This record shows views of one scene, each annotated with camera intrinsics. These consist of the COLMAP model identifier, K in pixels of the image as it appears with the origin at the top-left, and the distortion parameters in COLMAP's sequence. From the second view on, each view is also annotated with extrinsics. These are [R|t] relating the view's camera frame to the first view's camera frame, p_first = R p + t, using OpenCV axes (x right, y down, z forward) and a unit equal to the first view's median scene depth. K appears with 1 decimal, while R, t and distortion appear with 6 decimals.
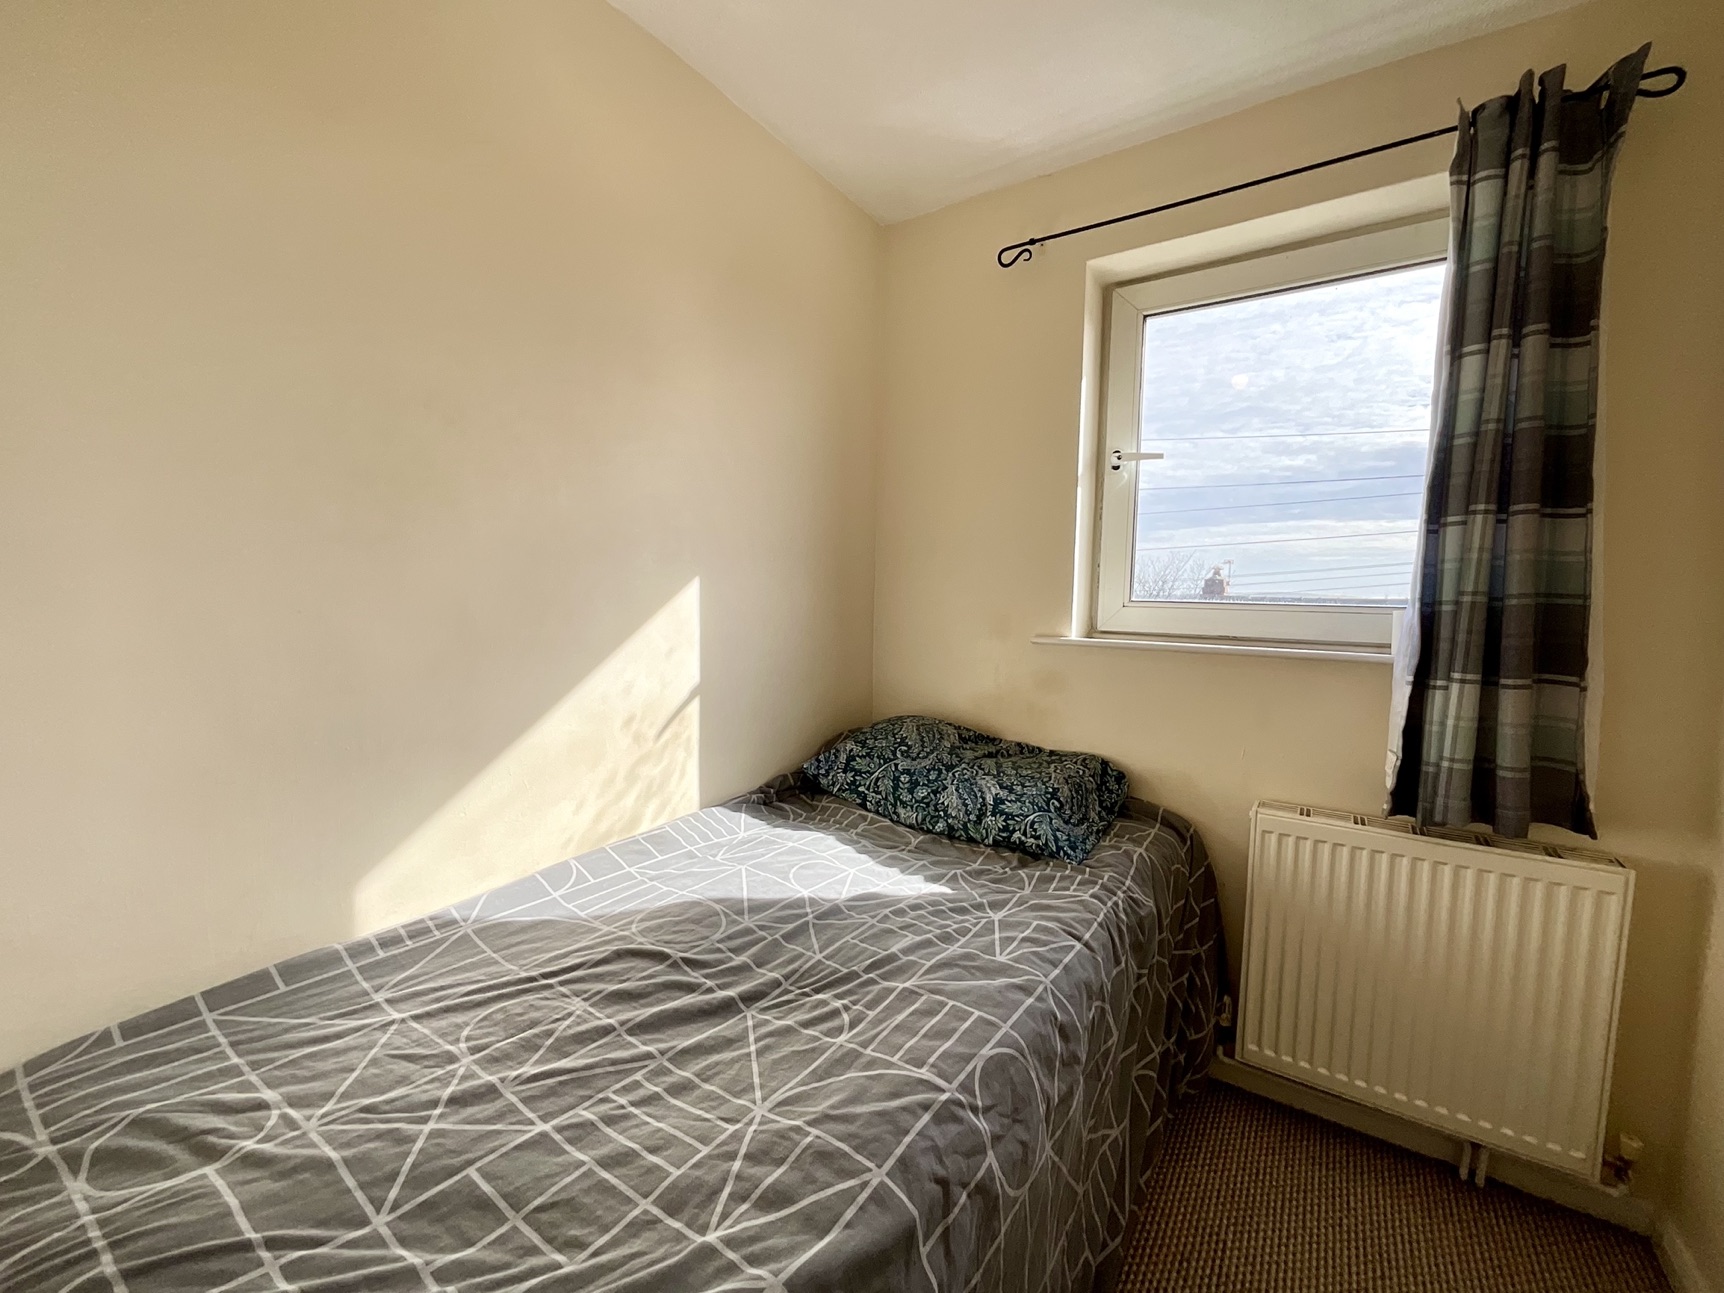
lens RADIAL K [[694.5, 0, 859.2], [0, 694.5, 649.0], [0, 0, 1]] dist [-0.013122, -0.000057]
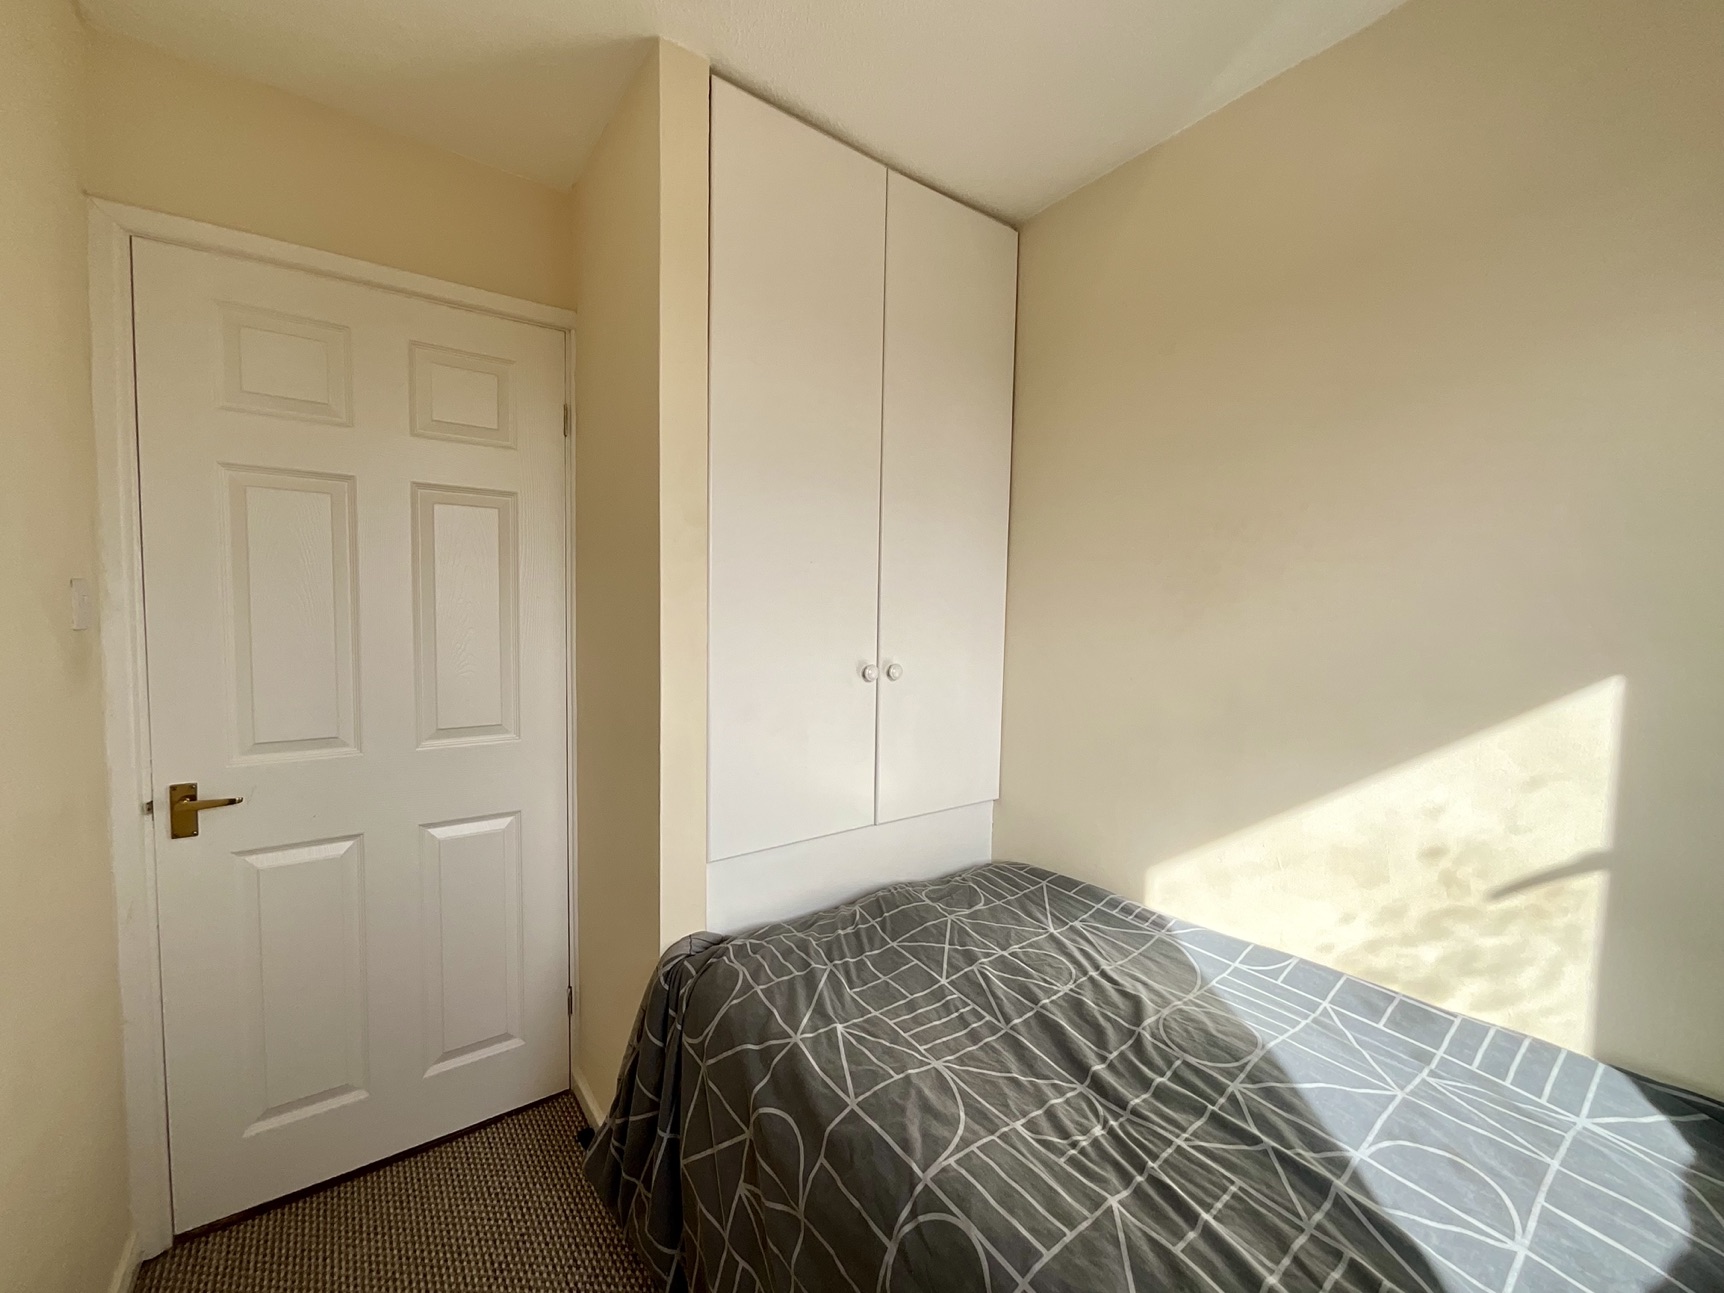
lens RADIAL K [[694.5, 0, 859.2], [0, 694.5, 649.0], [0, 0, 1]] dist [-0.013122, -0.000057]
pose [[-0.320041, 0.032383, -0.946850, 0.723498], [-0.099442, 0.992747, 0.067565, -0.134855], [0.942170, 0.115780, -0.314500, 0.739811]]
